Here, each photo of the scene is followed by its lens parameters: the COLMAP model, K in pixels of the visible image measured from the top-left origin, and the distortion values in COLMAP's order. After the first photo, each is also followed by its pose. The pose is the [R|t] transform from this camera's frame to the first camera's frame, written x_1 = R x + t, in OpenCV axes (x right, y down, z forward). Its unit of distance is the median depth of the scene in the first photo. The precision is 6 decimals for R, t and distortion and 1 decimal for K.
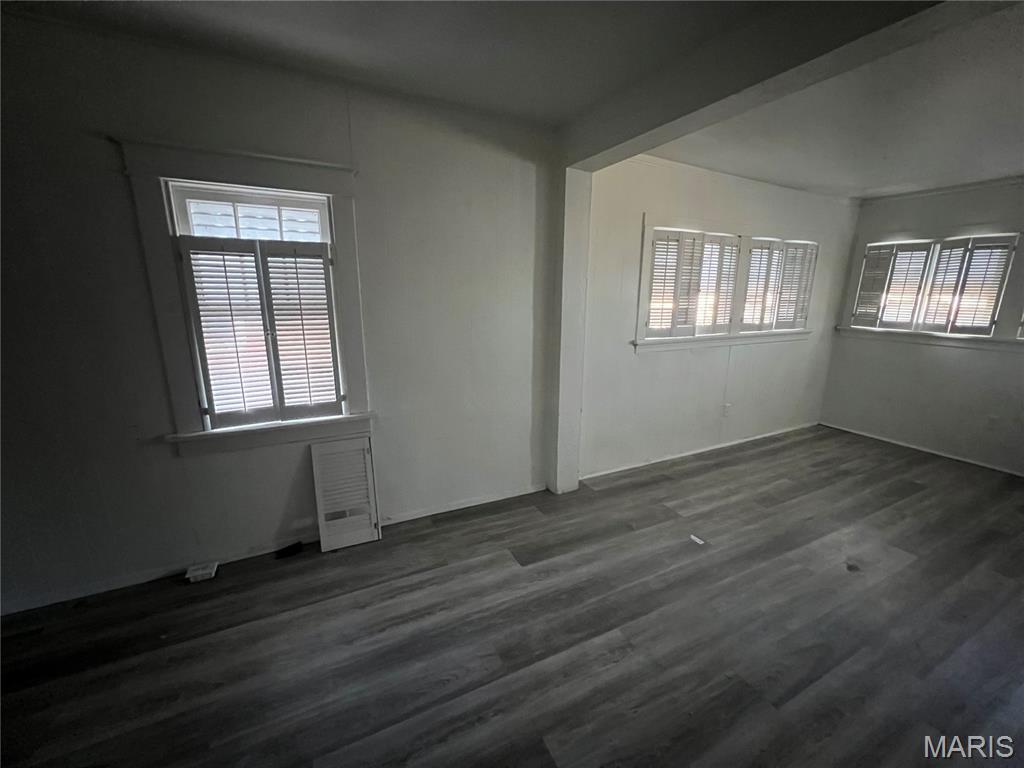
lens RADIAL K [[410.8, 0, 514.9], [0, 410.8, 383.2], [0, 0, 1]] dist [0.001532, -0.000663]
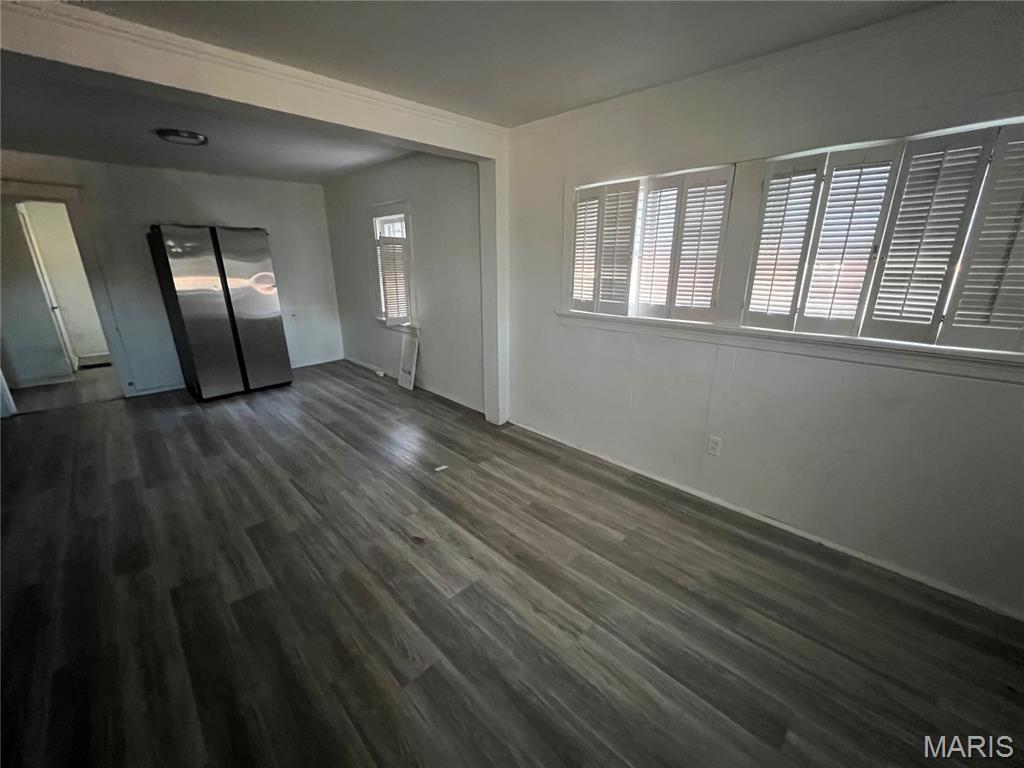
lens RADIAL K [[410.8, 0, 510.6], [0, 410.8, 382.8], [0, 0, 1]] dist [0.001532, -0.000663]
pose [[0.302661, 0.267147, -0.914893, 1.192393], [-0.199432, 0.956416, 0.213297, -0.123623], [0.932000, 0.117902, 0.342747, 0.574973]]
